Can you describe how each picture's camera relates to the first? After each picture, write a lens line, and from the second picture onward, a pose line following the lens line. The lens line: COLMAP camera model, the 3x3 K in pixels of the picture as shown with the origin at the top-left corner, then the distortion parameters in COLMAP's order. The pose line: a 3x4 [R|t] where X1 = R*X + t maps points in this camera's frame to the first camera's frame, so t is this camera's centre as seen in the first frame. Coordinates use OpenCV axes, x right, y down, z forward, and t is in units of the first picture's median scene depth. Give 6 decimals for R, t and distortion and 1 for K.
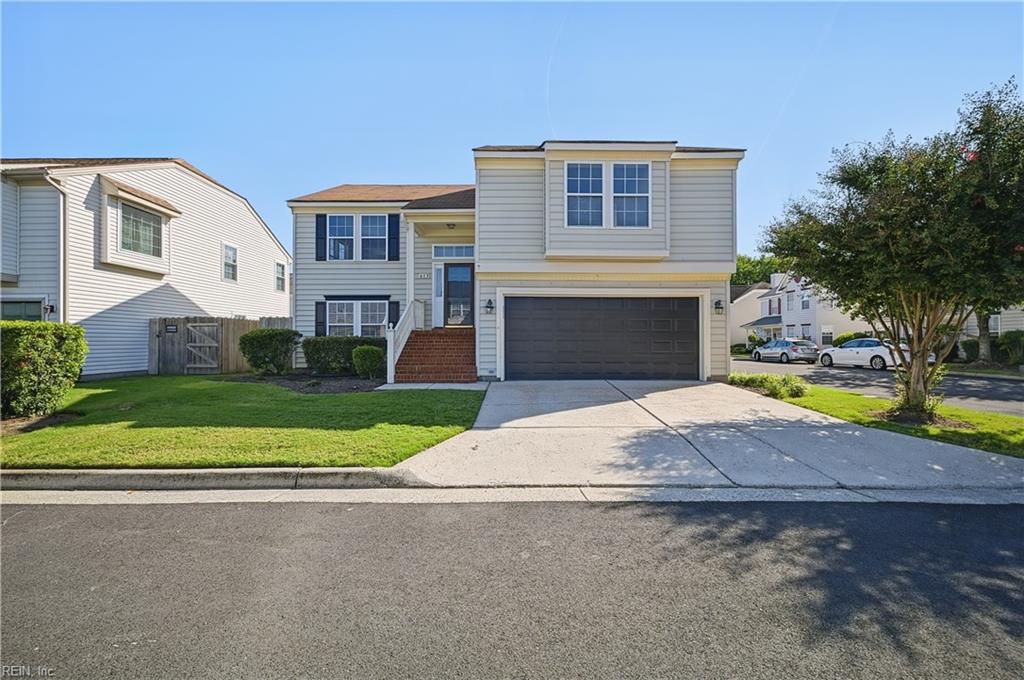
lens RADIAL K [[400.6, 0, 511.7], [0, 400.6, 335.1], [0, 0, 1]] dist [0.002697, -0.000762]
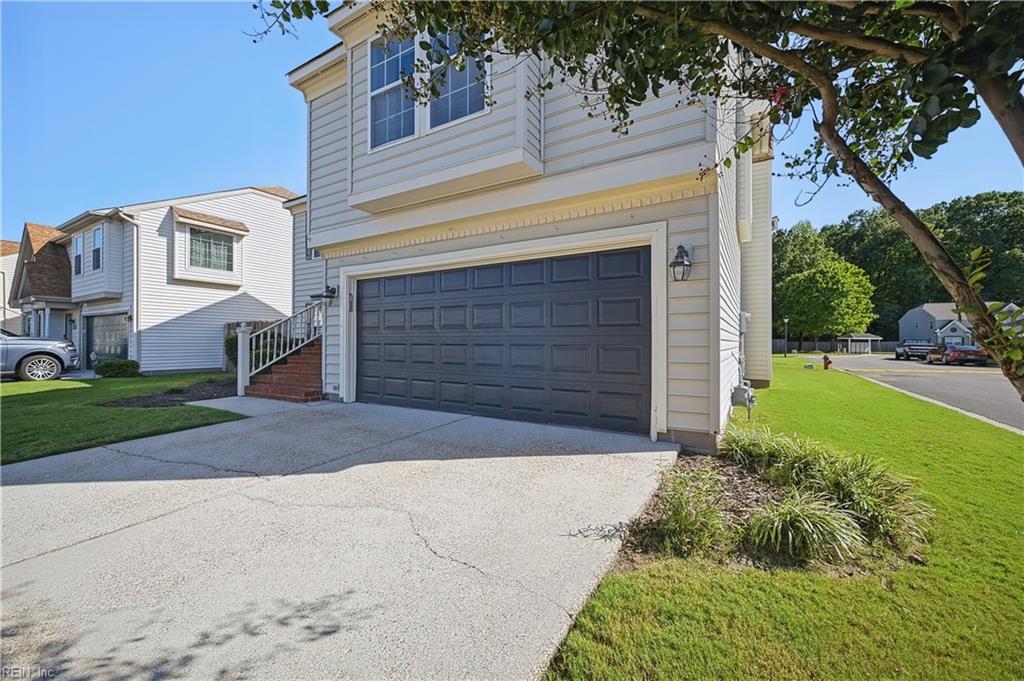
lens RADIAL K [[400.6, 0, 511.0], [0, 400.6, 340.5], [0, 0, 1]] dist [0.002697, -0.000762]
pose [[0.857772, -0.000215, -0.514031, 0.436675], [0.006876, 0.999915, 0.011055, 0.001310], [0.513985, -0.013017, 0.857701, 0.424212]]
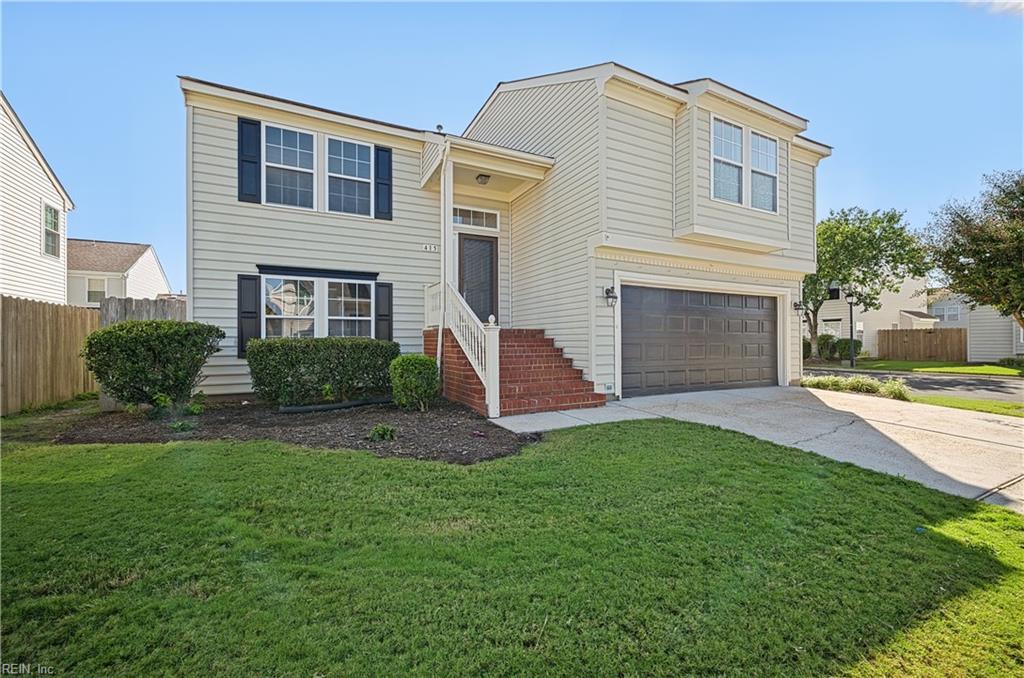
lens RADIAL K [[400.6, 0, 503.3], [0, 400.6, 339.3], [0, 0, 1]] dist [0.002697, -0.000762]
pose [[0.897269, 0.002518, 0.441477, -0.405455], [-0.005590, 0.999968, 0.005659, 0.001199], [-0.441449, -0.007545, 0.897255, 0.338889]]
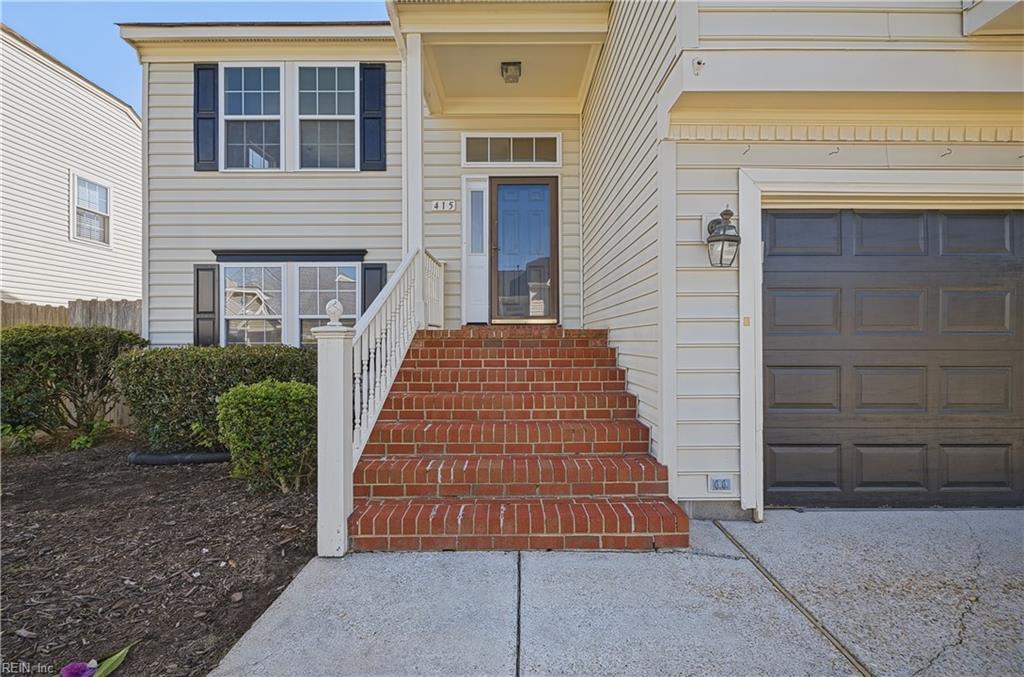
lens RADIAL K [[400.6, 0, 515.1], [0, 400.6, 340.7], [0, 0, 1]] dist [0.002697, -0.000762]
pose [[0.999955, 0.000053, 0.009505, -0.144231], [-0.000183, 0.999907, 0.013609, -0.006662], [-0.009503, -0.013610, 0.999862, 0.559727]]
